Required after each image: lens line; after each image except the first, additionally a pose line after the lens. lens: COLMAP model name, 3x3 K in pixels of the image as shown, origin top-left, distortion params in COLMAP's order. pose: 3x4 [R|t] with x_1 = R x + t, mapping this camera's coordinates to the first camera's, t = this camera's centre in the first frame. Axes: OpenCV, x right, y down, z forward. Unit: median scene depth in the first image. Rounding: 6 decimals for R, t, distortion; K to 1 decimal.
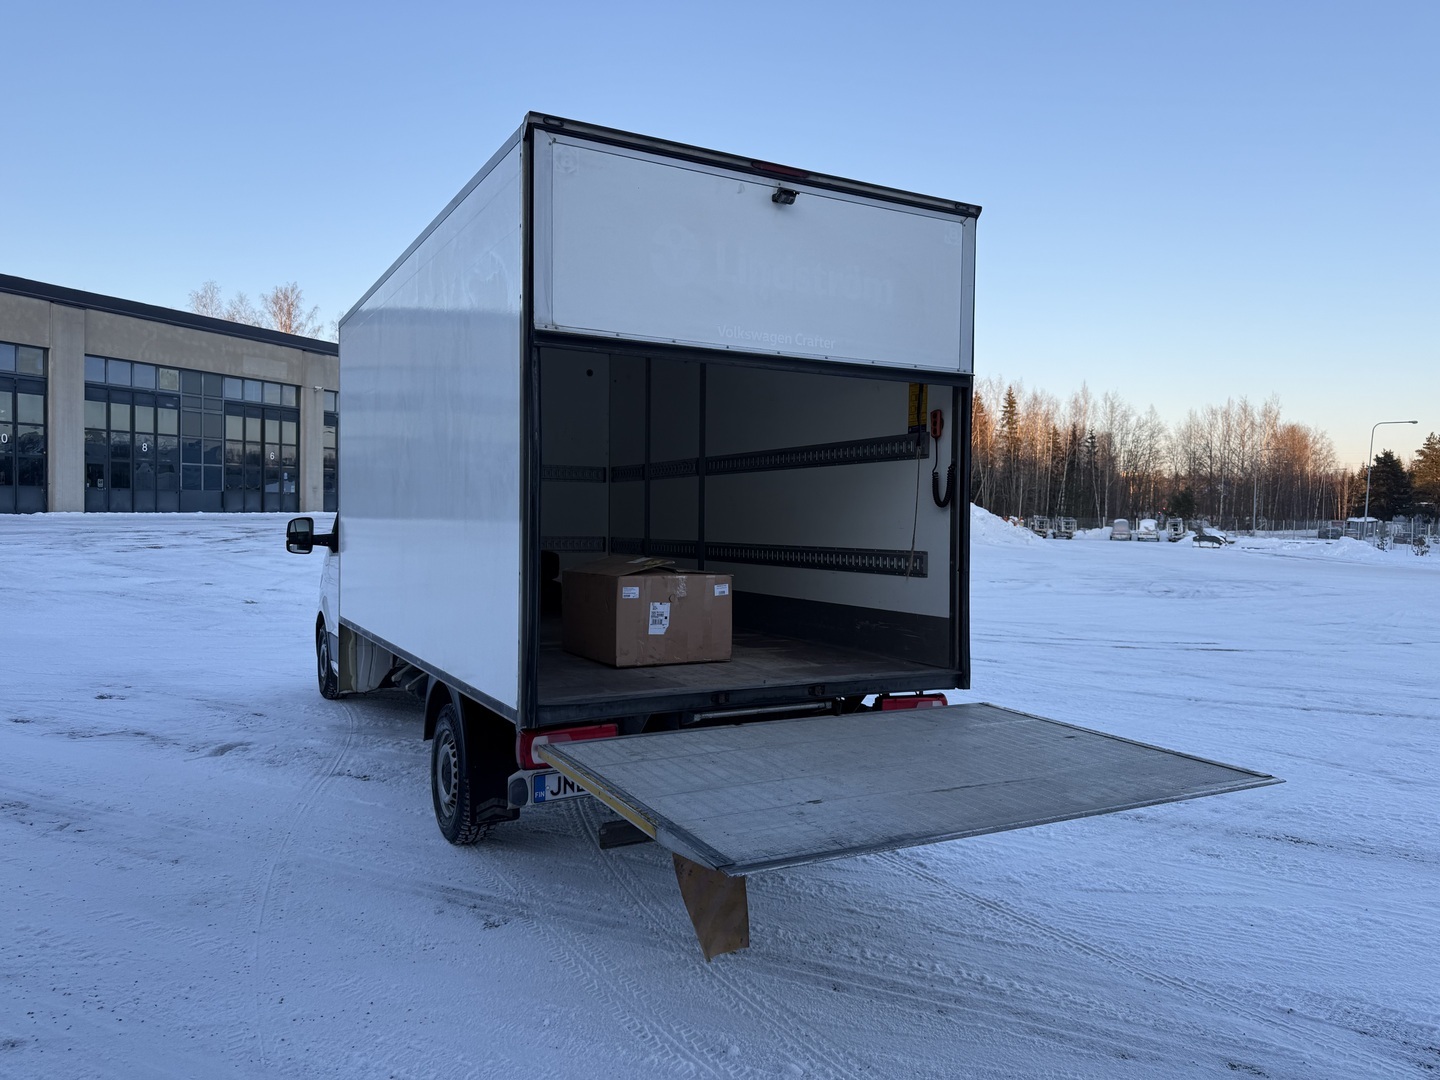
lens RADIAL K [[1018.6, 0, 713.7], [0, 1018.6, 535.7], [0, 0, 1]] dist [0.005959, -0.006546]
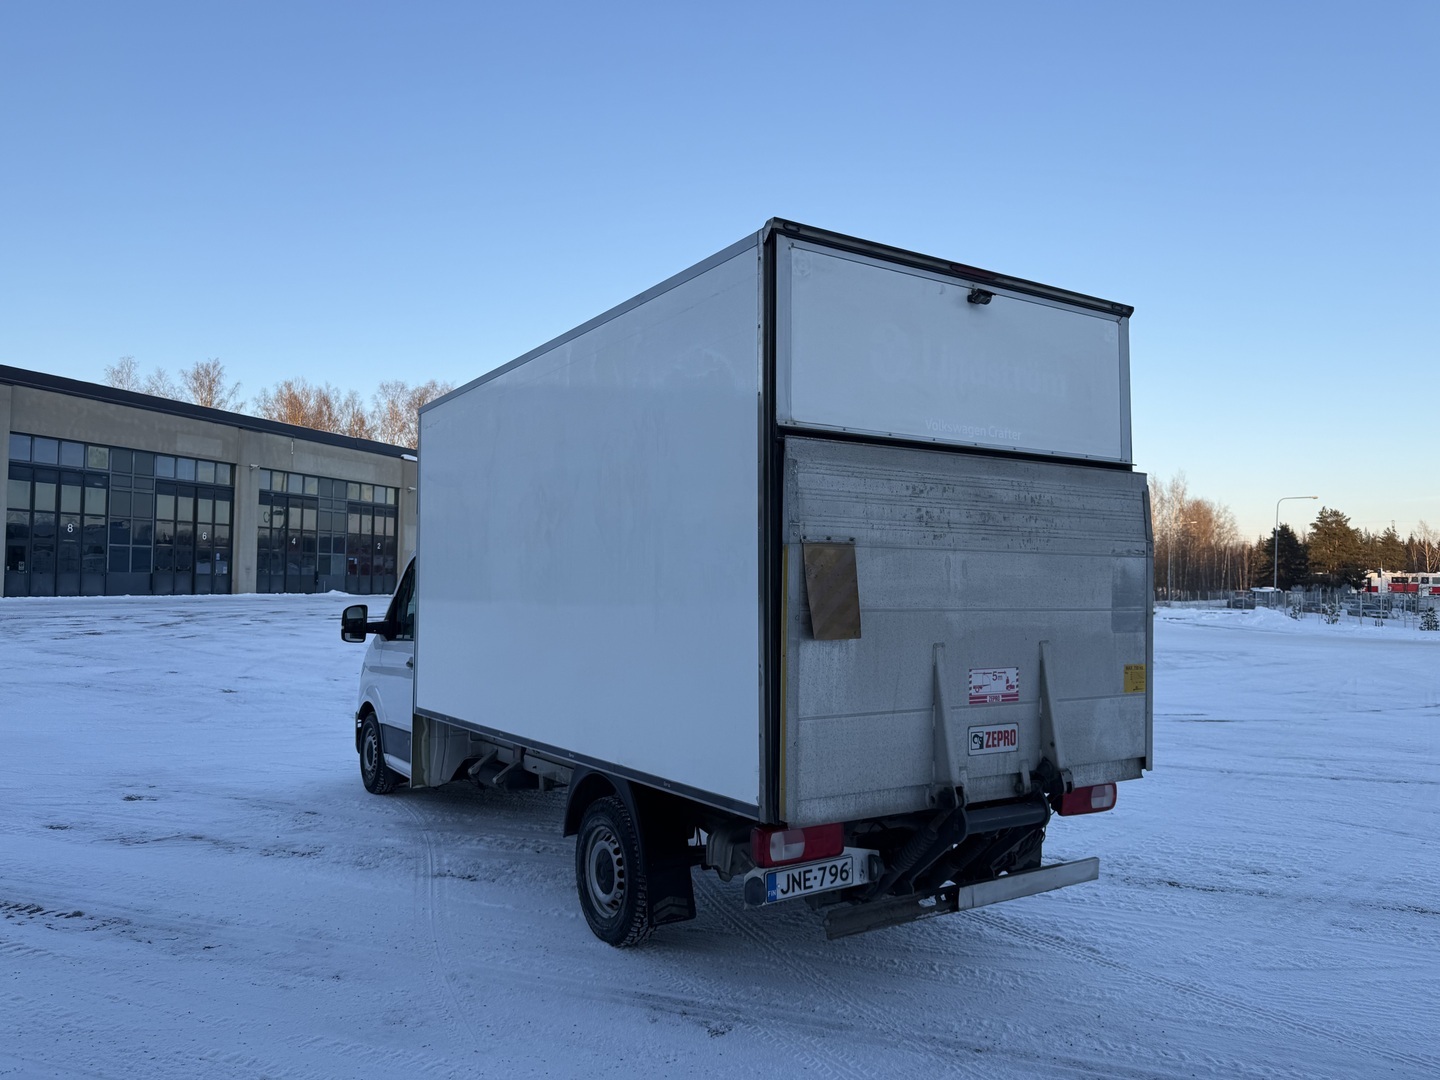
lens RADIAL K [[1019.3, 0, 720.0], [0, 1019.3, 540.0], [0, 0, 1]] dist [0.002675, -0.004358]
pose [[0.996578, -0.006230, 0.082418, -0.131420], [0.011982, 0.997512, -0.069477, -0.007716], [-0.081780, 0.070227, 0.994173, 0.002136]]
